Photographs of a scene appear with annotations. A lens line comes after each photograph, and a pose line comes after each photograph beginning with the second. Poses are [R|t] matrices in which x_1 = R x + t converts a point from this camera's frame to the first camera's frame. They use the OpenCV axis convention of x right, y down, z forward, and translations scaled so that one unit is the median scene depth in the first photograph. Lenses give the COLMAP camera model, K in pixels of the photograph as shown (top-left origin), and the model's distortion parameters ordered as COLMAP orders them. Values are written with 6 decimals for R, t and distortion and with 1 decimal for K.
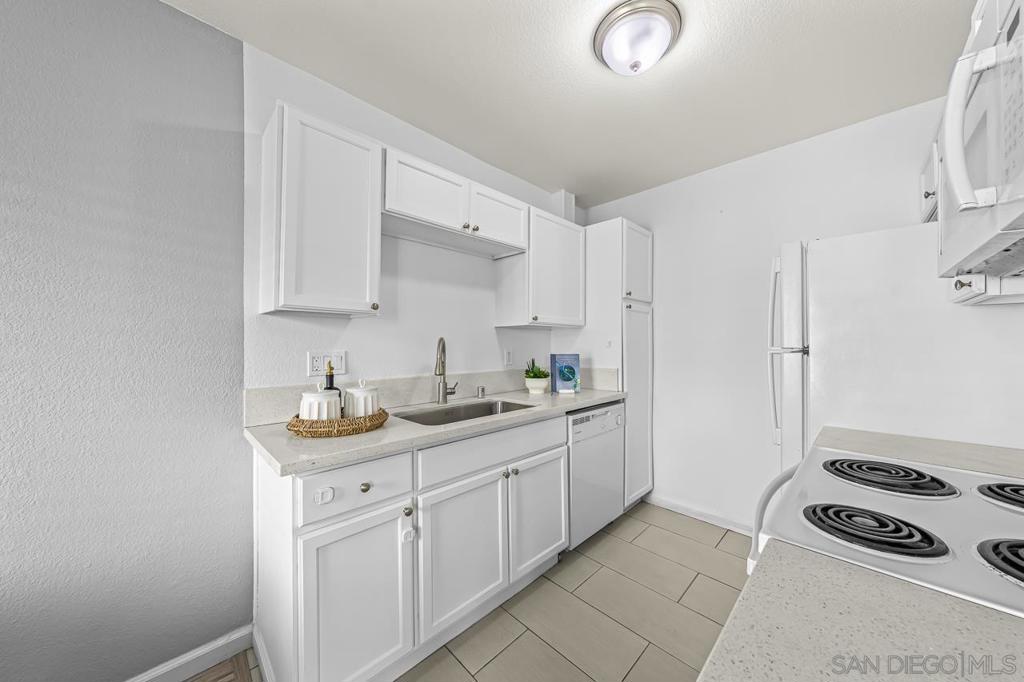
lens RADIAL K [[353.7, 0, 512.0], [0, 353.7, 341.0], [0, 0, 1]] dist [-0.000054, -0.000028]
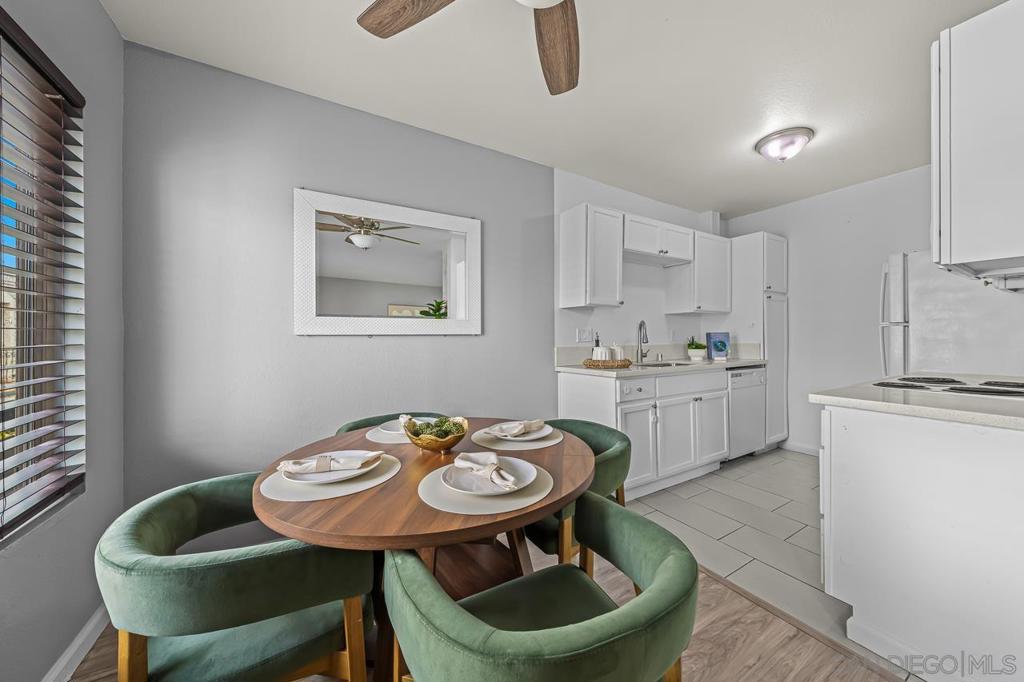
lens RADIAL K [[356.1, 0, 528.9], [0, 356.1, 335.9], [0, 0, 1]] dist [-0.000389, -0.000023]
pose [[0.974889, -0.005248, -0.222628, -0.295506], [0.007188, 0.999943, 0.007906, 0.037814], [0.222574, -0.009308, 0.974871, -0.602609]]
